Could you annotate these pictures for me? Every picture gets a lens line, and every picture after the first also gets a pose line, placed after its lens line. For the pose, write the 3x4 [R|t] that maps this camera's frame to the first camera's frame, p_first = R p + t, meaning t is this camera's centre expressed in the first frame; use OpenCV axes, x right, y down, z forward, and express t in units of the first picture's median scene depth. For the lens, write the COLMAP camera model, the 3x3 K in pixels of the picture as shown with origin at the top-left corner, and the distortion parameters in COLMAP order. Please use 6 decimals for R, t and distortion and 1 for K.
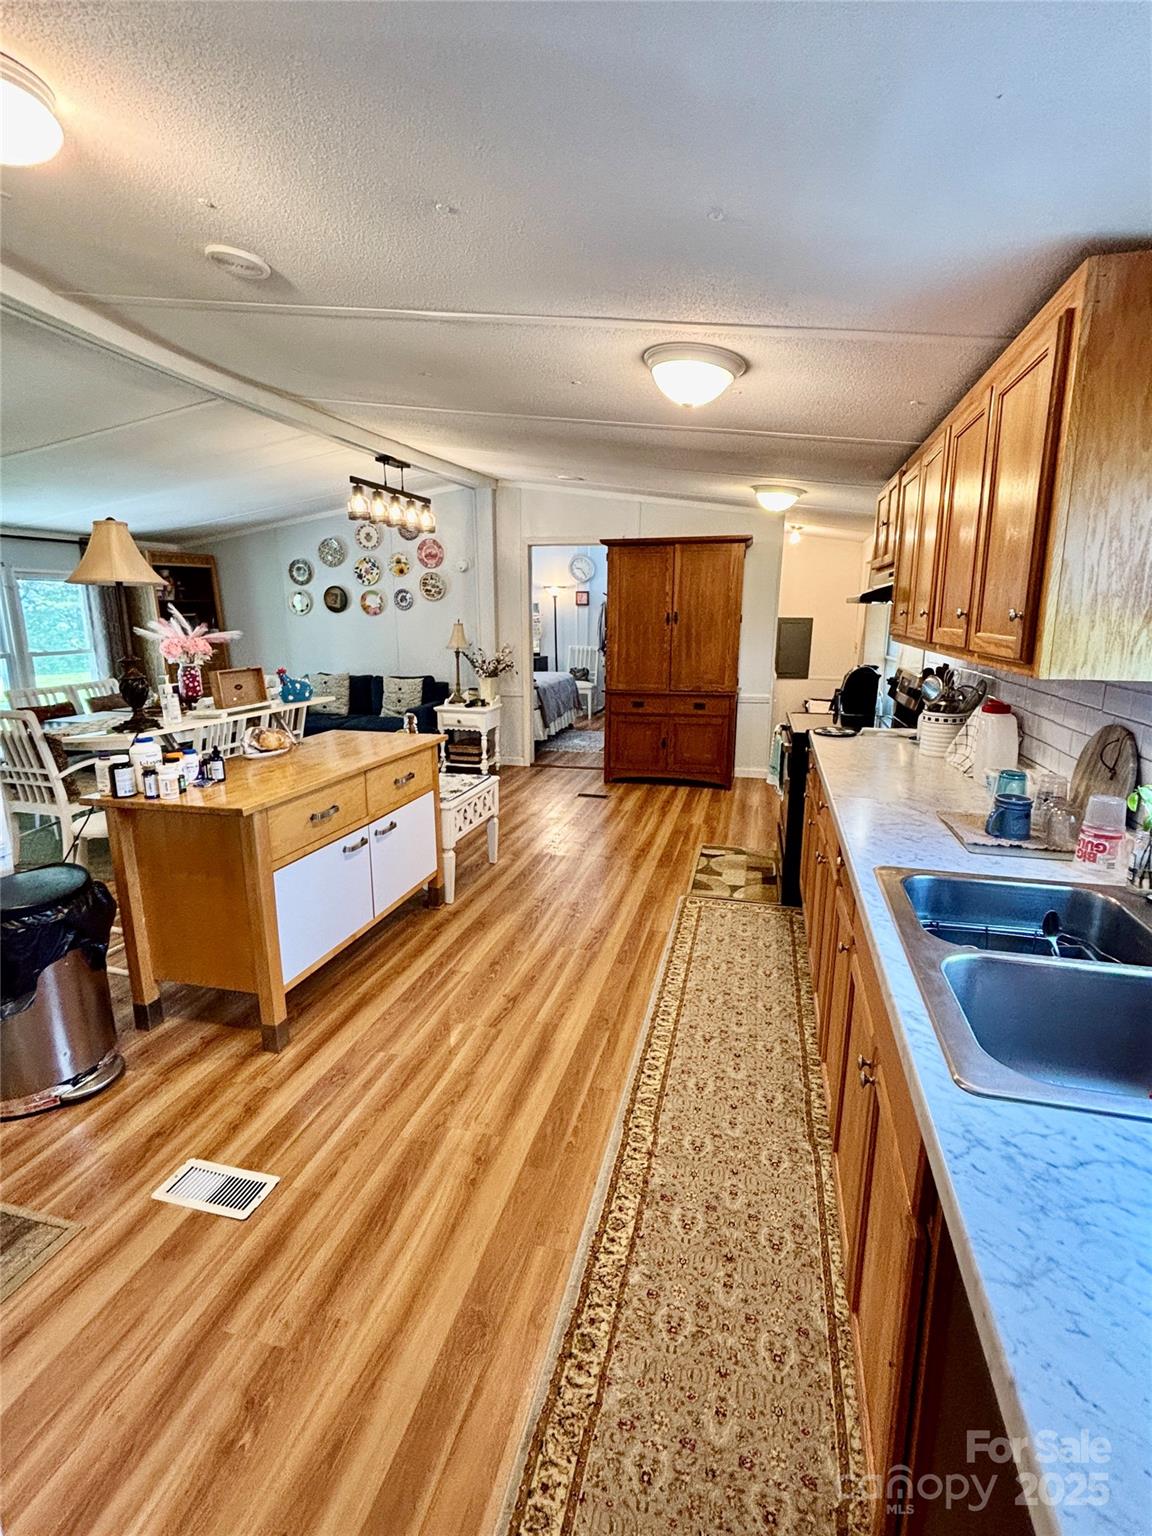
lens RADIAL K [[724.7, 0, 580.1], [0, 724.7, 770.9], [0, 0, 1]] dist [0.001053, -0.000023]
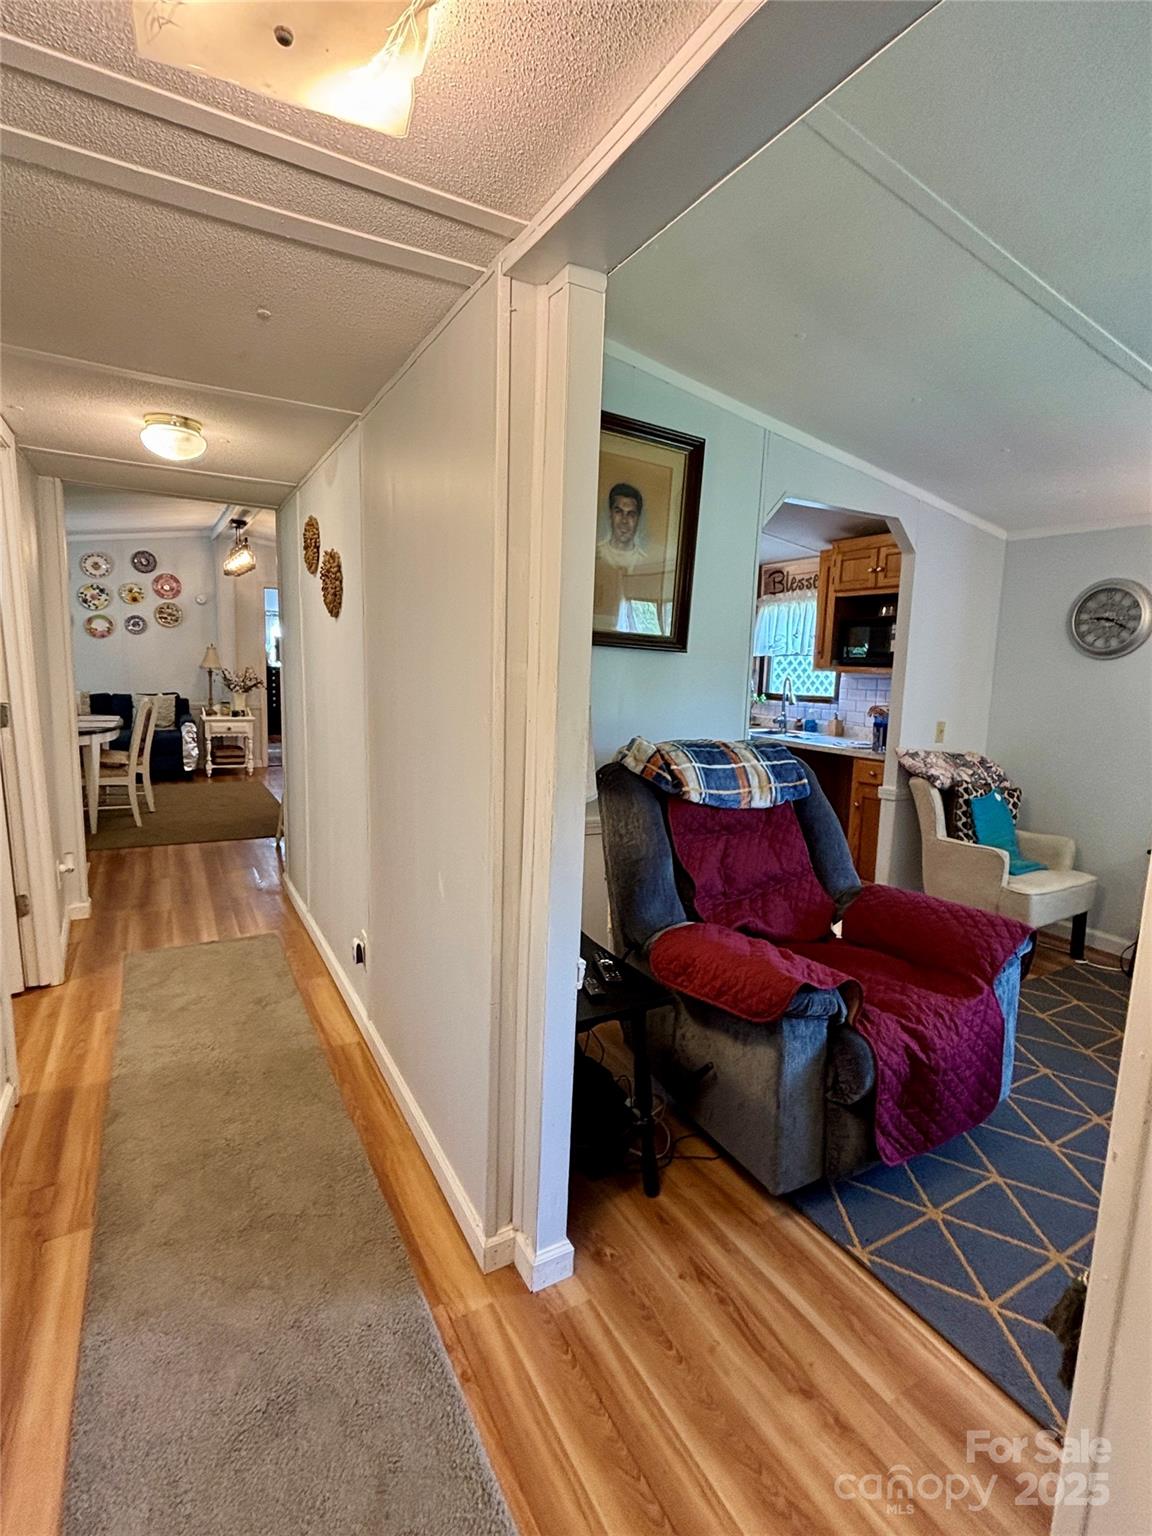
lens RADIAL K [[724.7, 0, 575.8], [0, 724.7, 762.2], [0, 0, 1]] dist [0.001053, -0.000023]
pose [[0.717717, -0.084984, 0.691129, -0.556394], [0.119898, 0.992783, -0.002434, 0.055061], [-0.685935, 0.084612, 0.722727, -0.242762]]
